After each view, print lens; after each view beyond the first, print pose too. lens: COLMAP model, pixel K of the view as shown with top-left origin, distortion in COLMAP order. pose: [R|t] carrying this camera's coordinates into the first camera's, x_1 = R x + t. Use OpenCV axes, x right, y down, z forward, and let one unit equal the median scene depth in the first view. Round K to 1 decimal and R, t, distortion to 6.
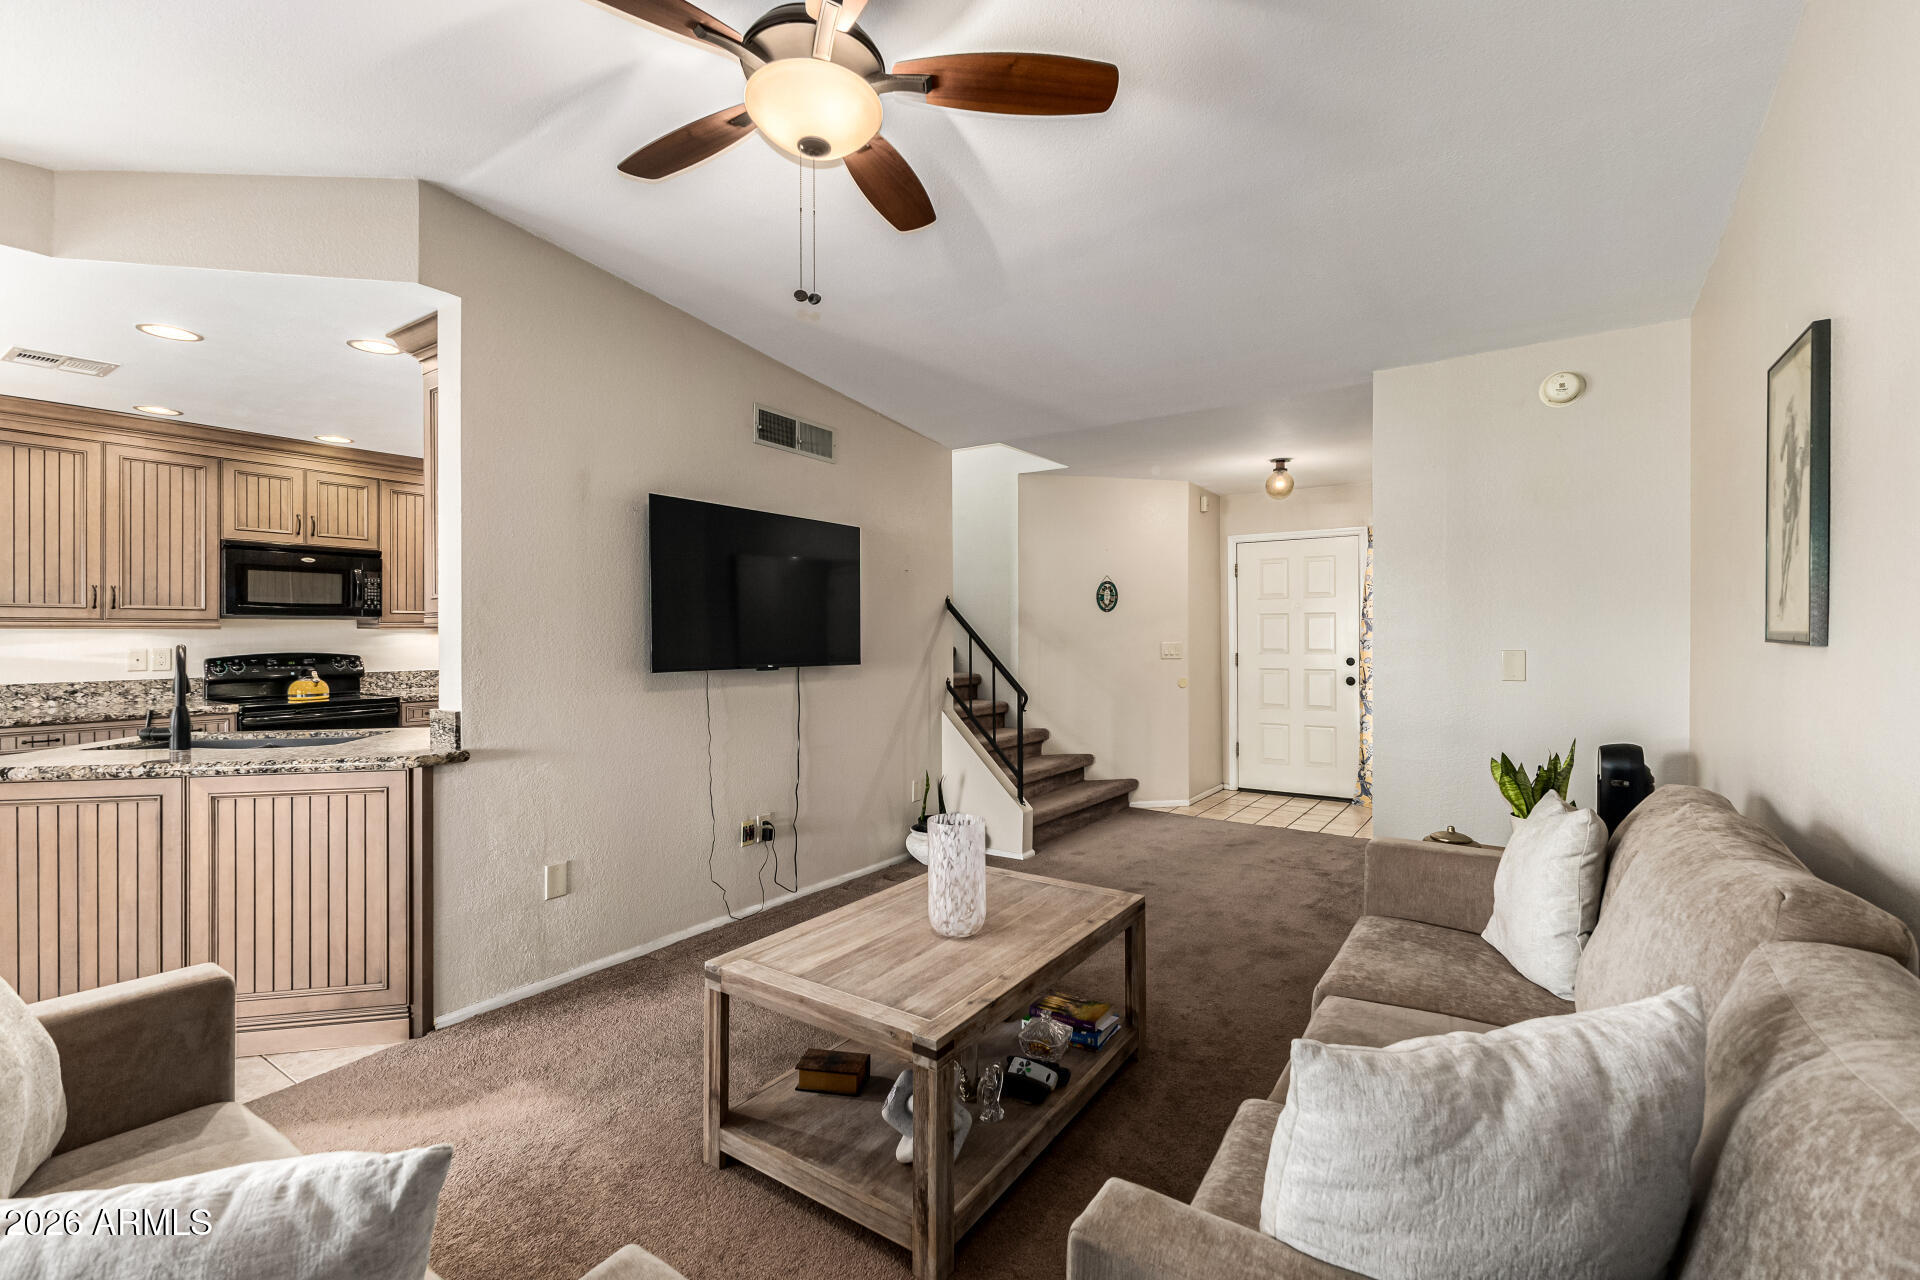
lens RADIAL K [[825.8, 0, 958.6], [0, 825.8, 638.7], [0, 0, 1]] dist [0.009427, -0.001903]
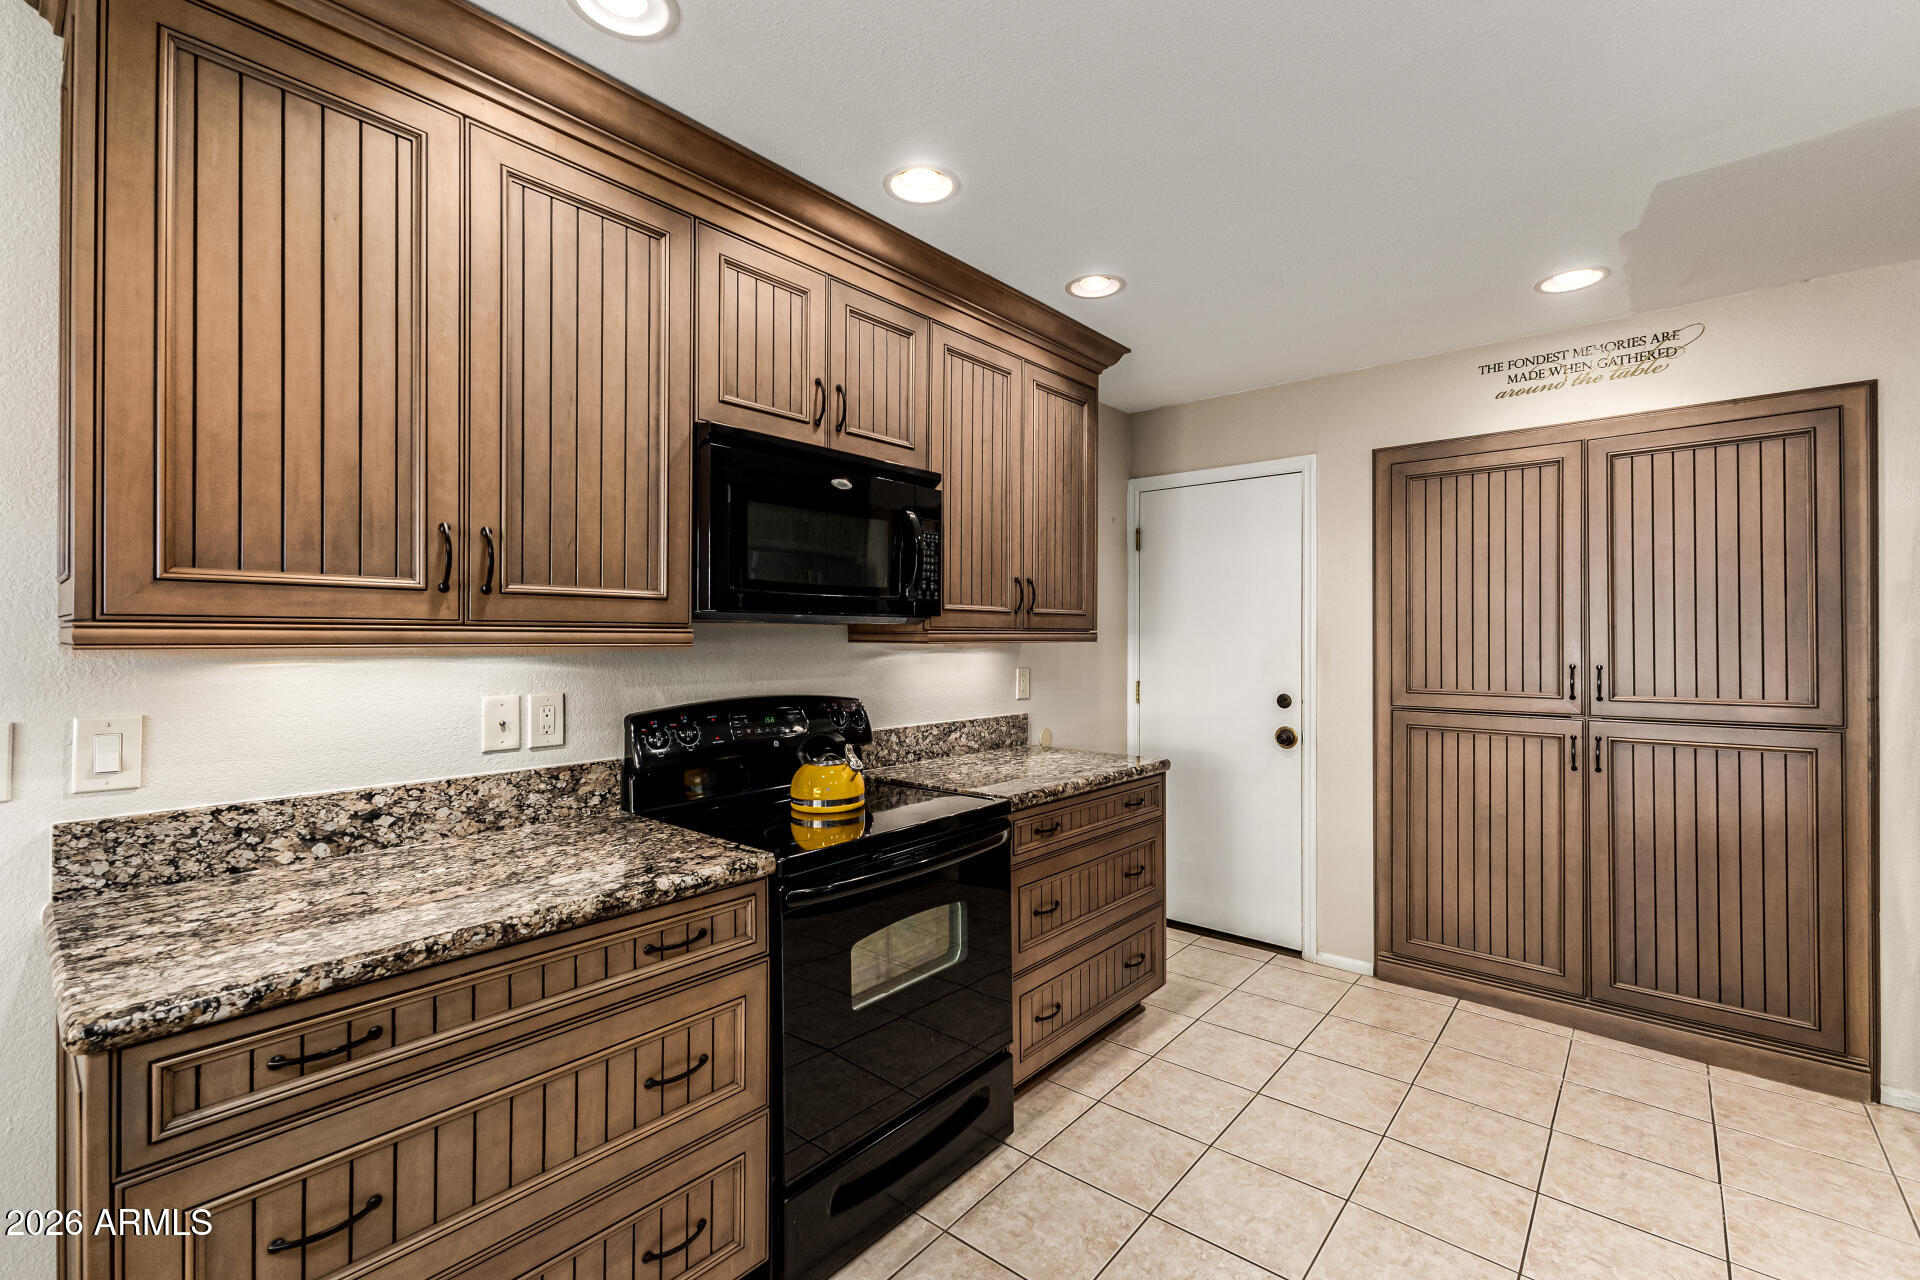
lens RADIAL K [[825.8, 0, 969.5], [0, 825.8, 641.3], [0, 0, 1]] dist [0.009427, -0.001903]
pose [[0.995414, 0.005672, -0.095495, -0.720641], [-0.005722, 0.999984, -0.000251, -0.015194], [0.095492, 0.000796, 0.995430, 0.620115]]
